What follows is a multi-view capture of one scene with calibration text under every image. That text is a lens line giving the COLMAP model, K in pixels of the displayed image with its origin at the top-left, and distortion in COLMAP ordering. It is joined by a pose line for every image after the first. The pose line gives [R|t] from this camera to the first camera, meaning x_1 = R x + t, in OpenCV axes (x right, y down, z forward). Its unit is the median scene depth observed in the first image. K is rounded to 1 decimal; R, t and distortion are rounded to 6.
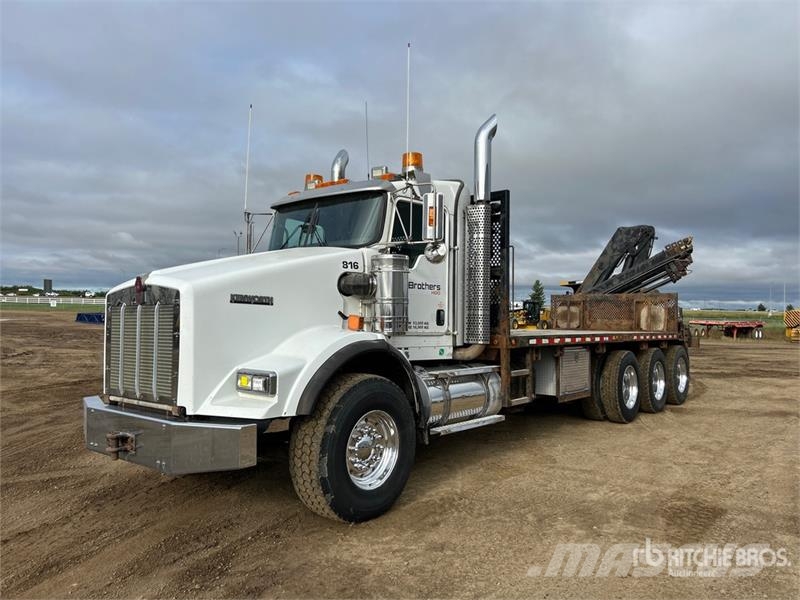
lens RADIAL K [[606.3, 0, 384.1], [0, 606.3, 281.9], [0, 0, 1]] dist [0.044434, -0.002016]
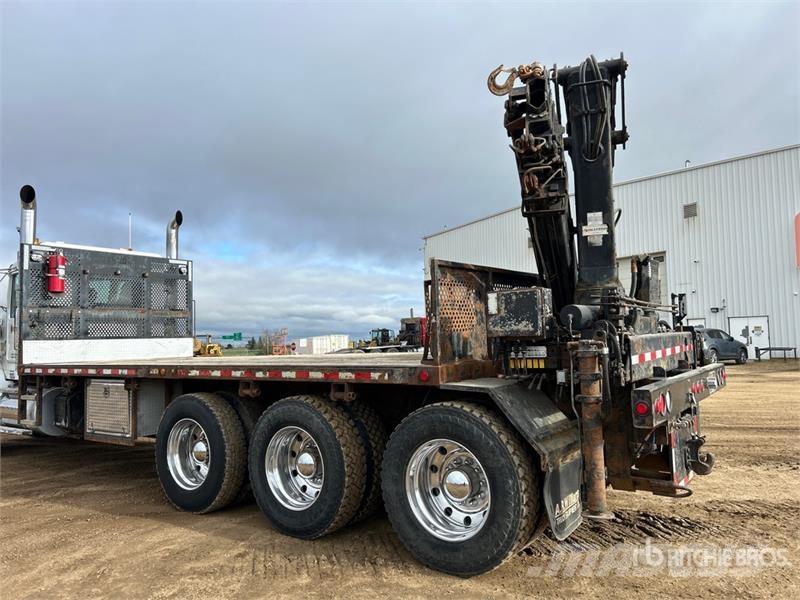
lens RADIAL K [[599.0, 0, 397.1], [0, 599.0, 297.4], [0, 0, 1]] dist [0.056240, -0.082491]
pose [[0.062066, -0.080255, -0.994840, 1.505518], [0.094347, 0.992770, -0.074202, 0.118940], [0.993603, -0.089255, 0.069189, 1.709945]]
